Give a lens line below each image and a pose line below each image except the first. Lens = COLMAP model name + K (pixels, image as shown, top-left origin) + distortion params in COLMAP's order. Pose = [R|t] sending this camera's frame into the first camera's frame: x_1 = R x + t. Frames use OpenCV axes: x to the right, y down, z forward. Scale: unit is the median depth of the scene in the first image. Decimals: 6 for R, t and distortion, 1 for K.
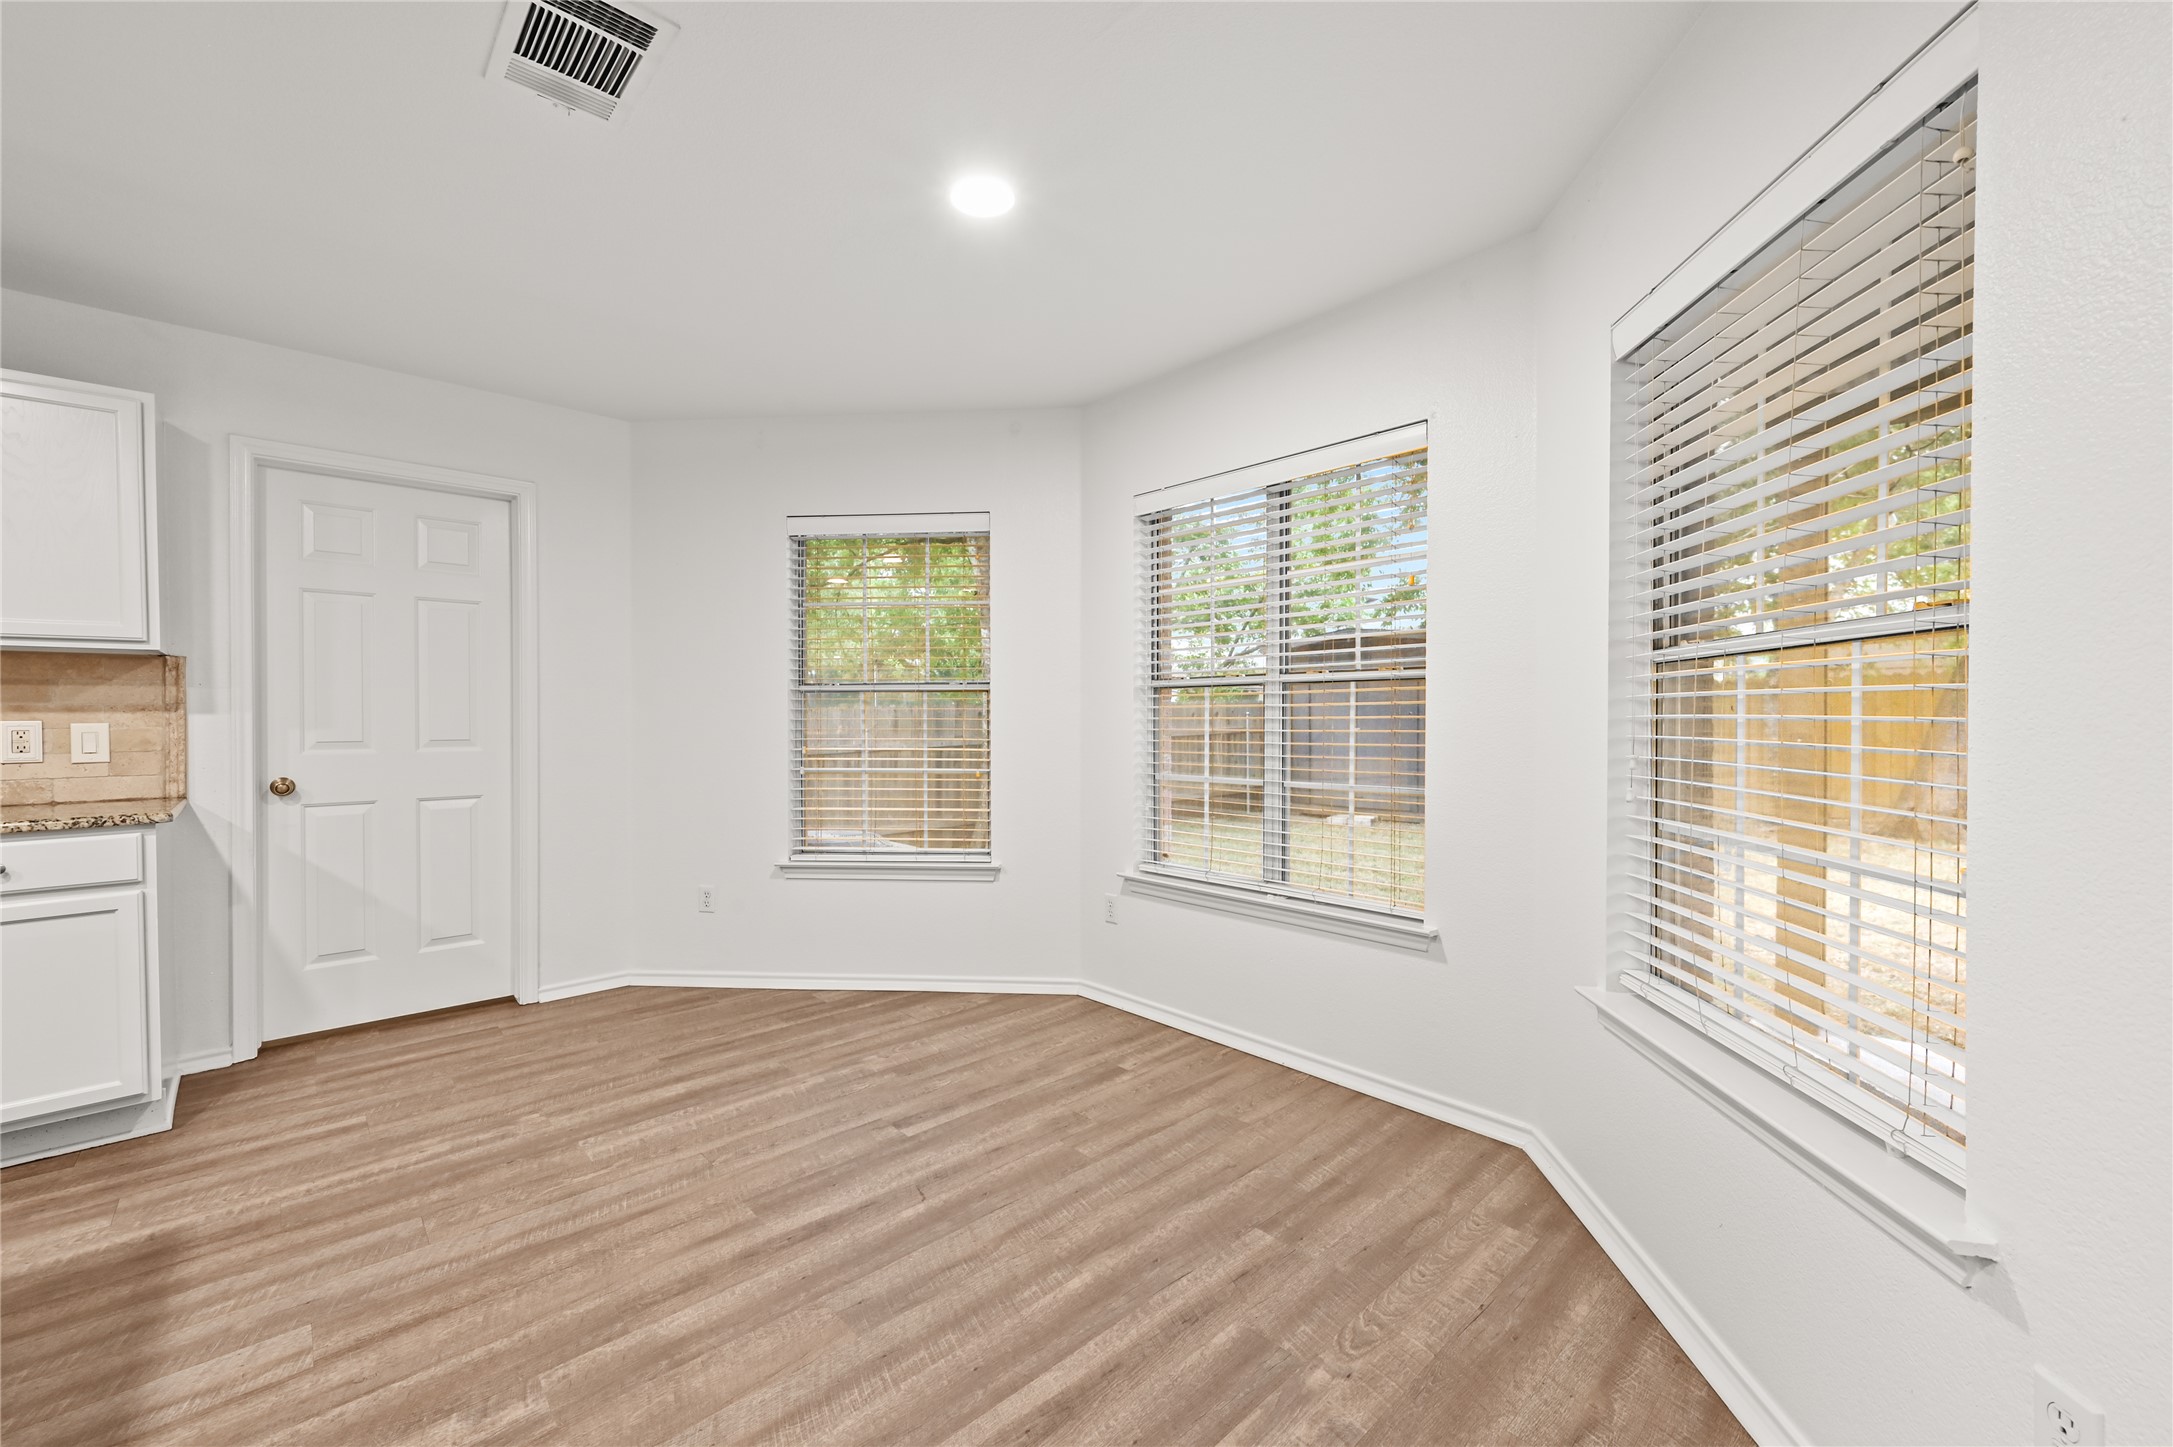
lens RADIAL K [[858.2, 0, 1091.6], [0, 858.2, 720.1], [0, 0, 1]] dist [0.000967, 0.000233]
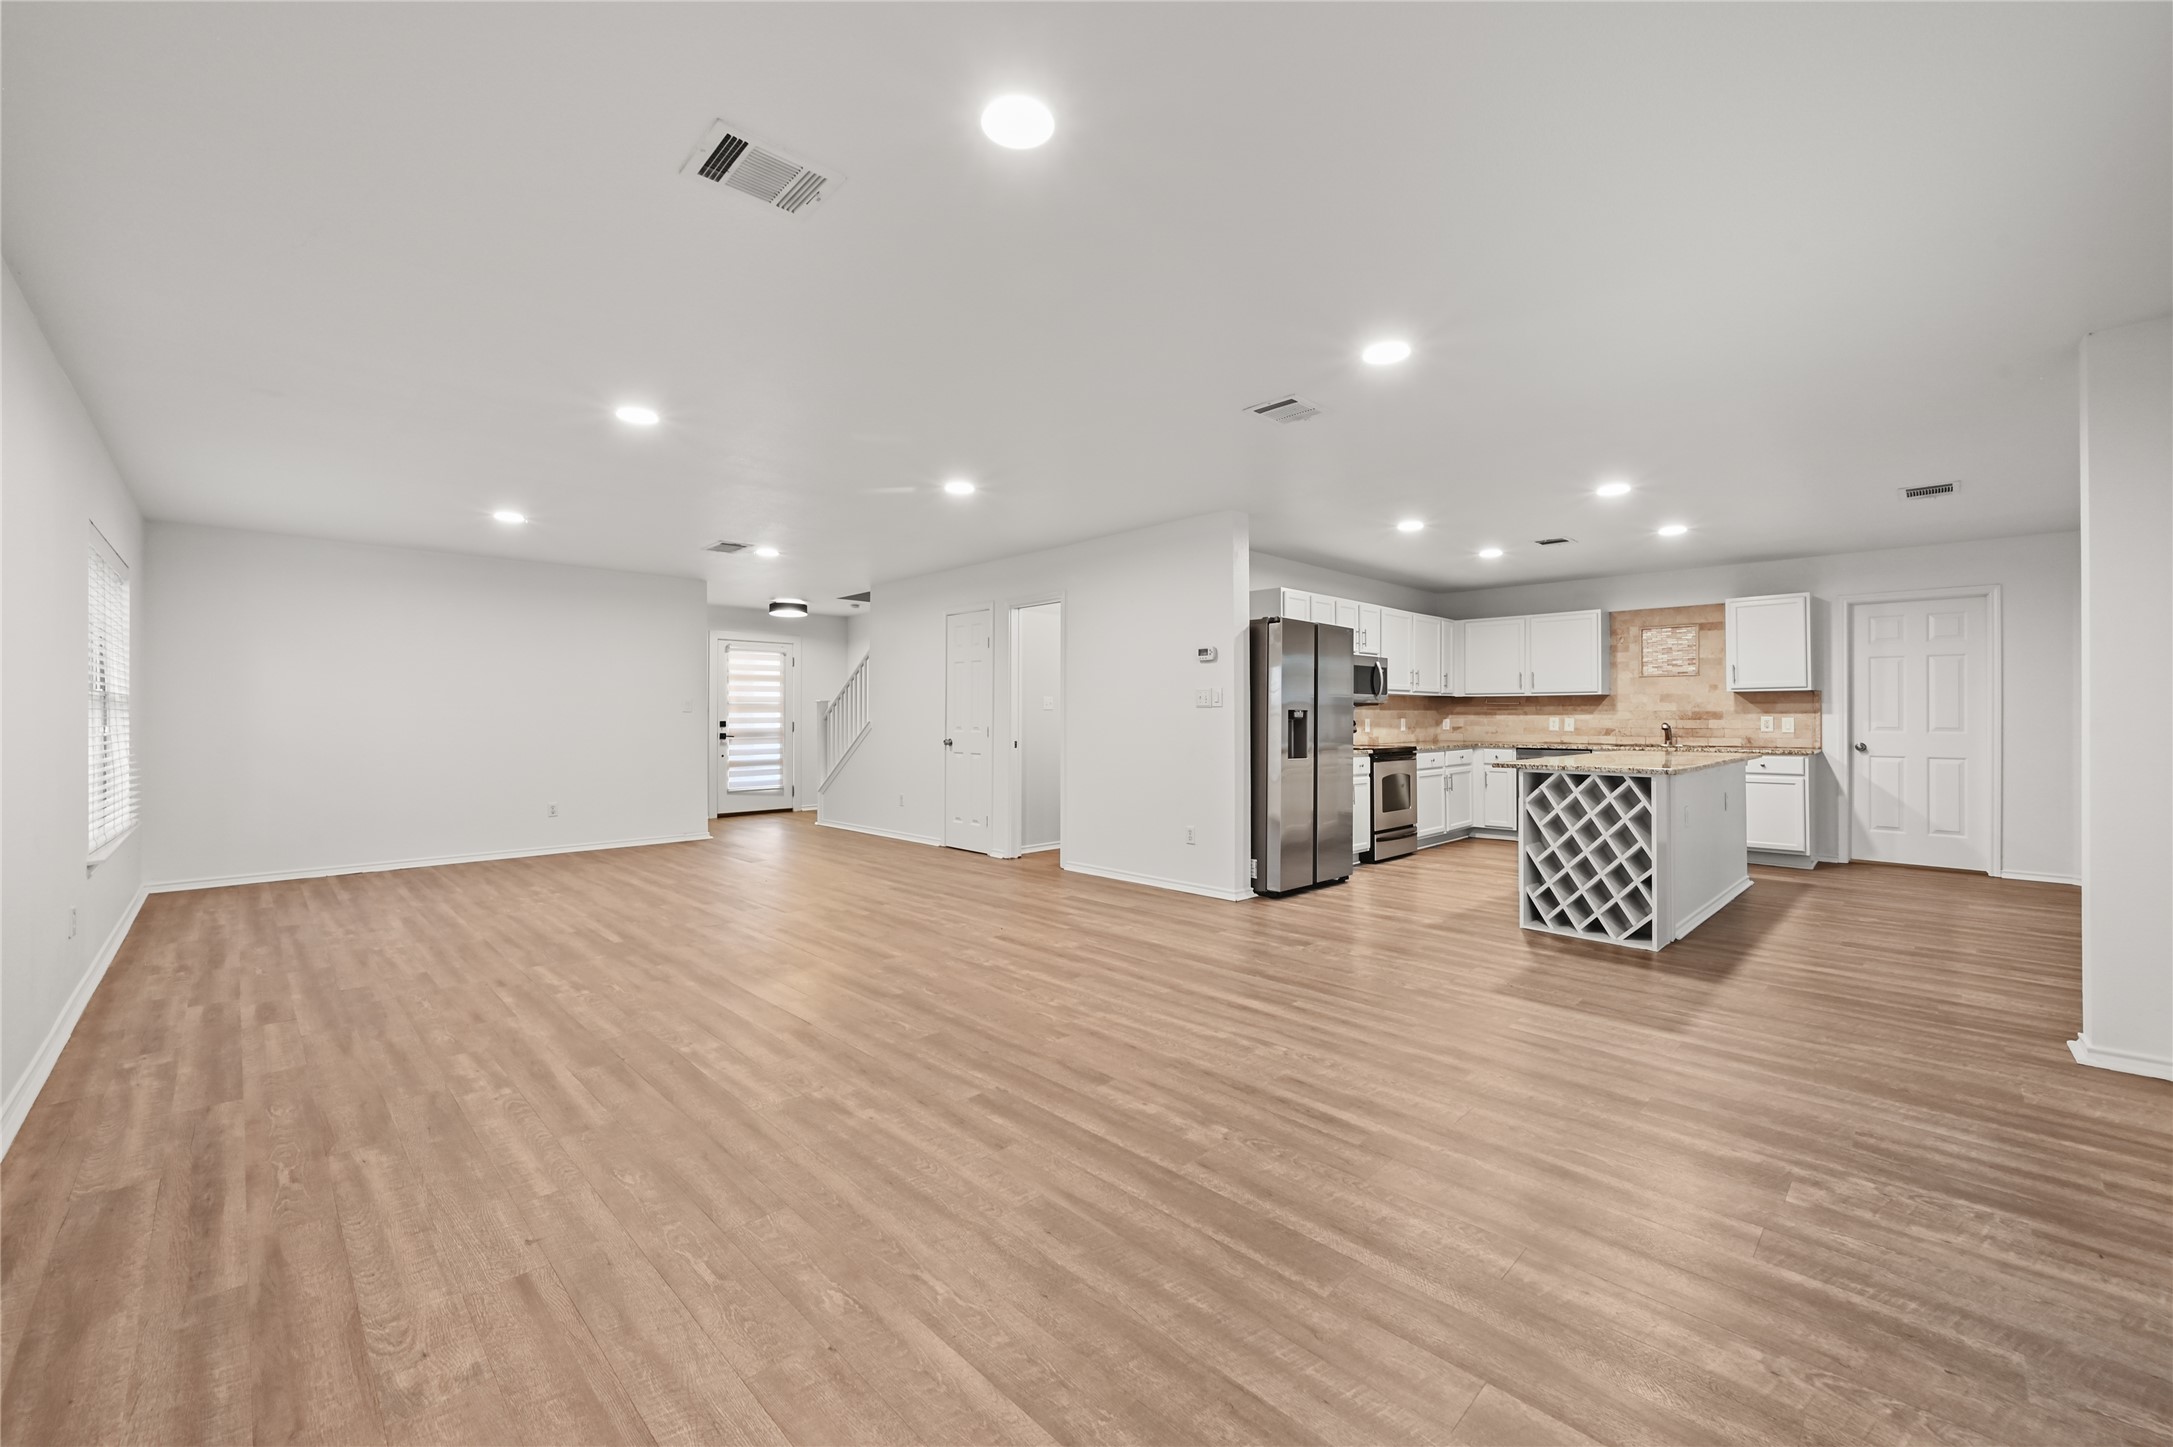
lens RADIAL K [[858.2, 0, 1086.6], [0, 858.2, 716.0], [0, 0, 1]] dist [0.000967, 0.000233]
pose [[0.028737, 0.004493, -0.999577, 1.455515], [-0.005004, 0.999978, 0.004351, -0.002819], [0.999574, 0.004877, 0.028759, -1.269223]]
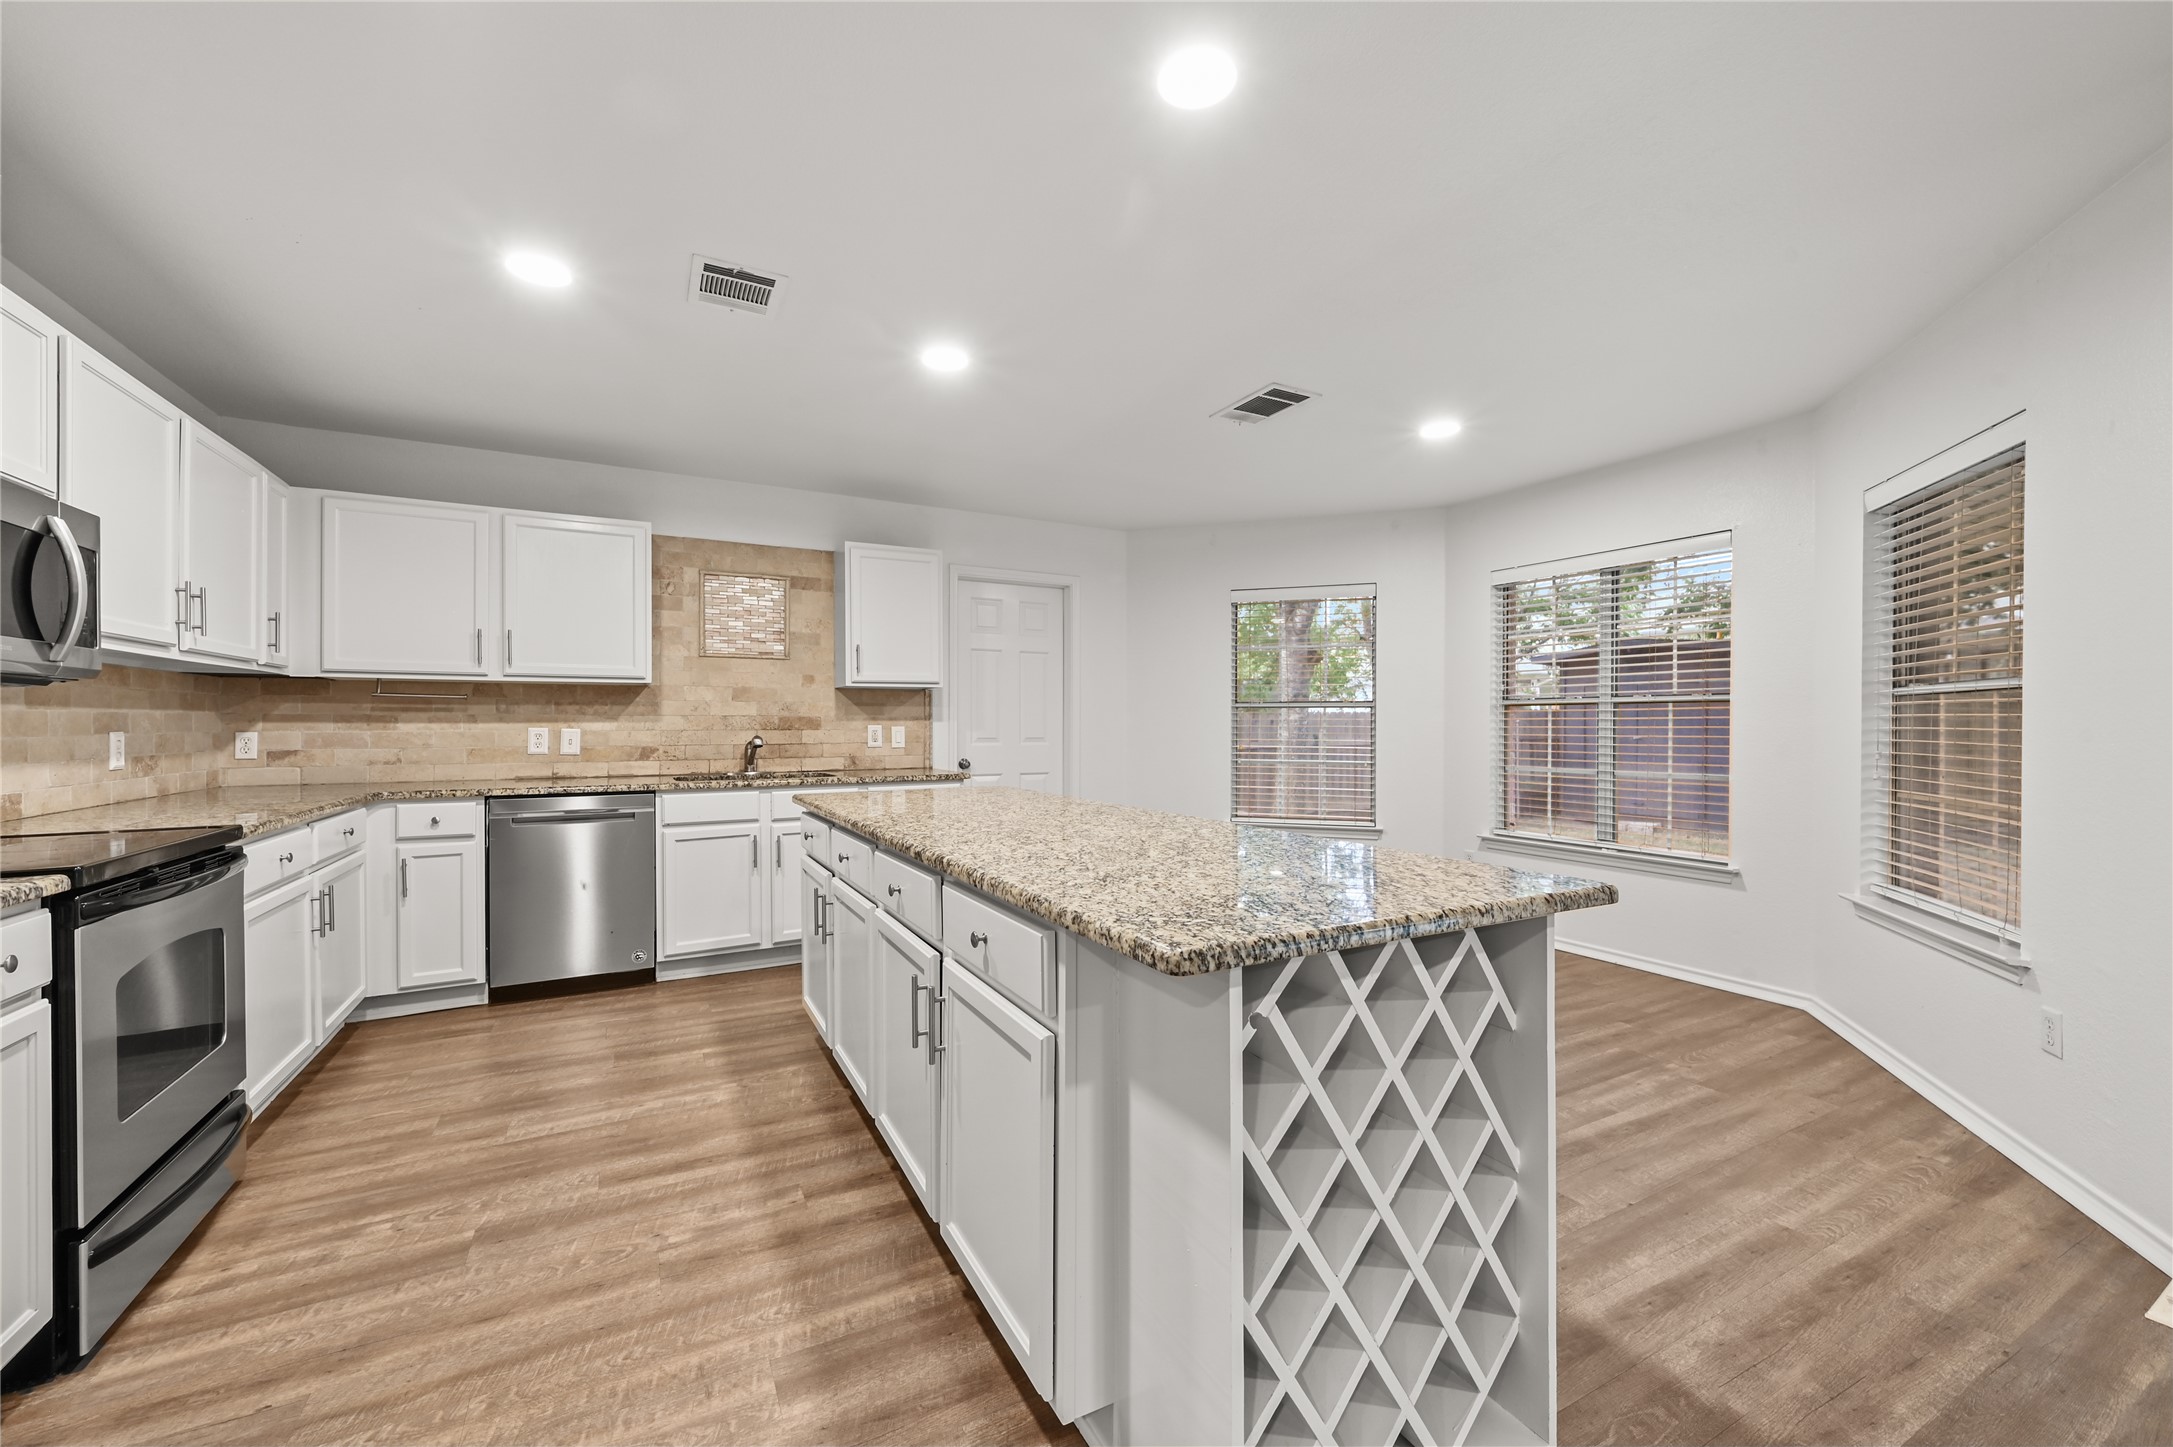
lens RADIAL K [[858.2, 0, 1086.4], [0, 858.2, 721.3], [0, 0, 1]] dist [0.000967, 0.000233]
pose [[0.967383, 0.003885, -0.253288, -0.309853], [-0.005494, 0.999969, -0.005646, 0.000426], [0.253258, 0.006853, 0.967374, -0.717040]]
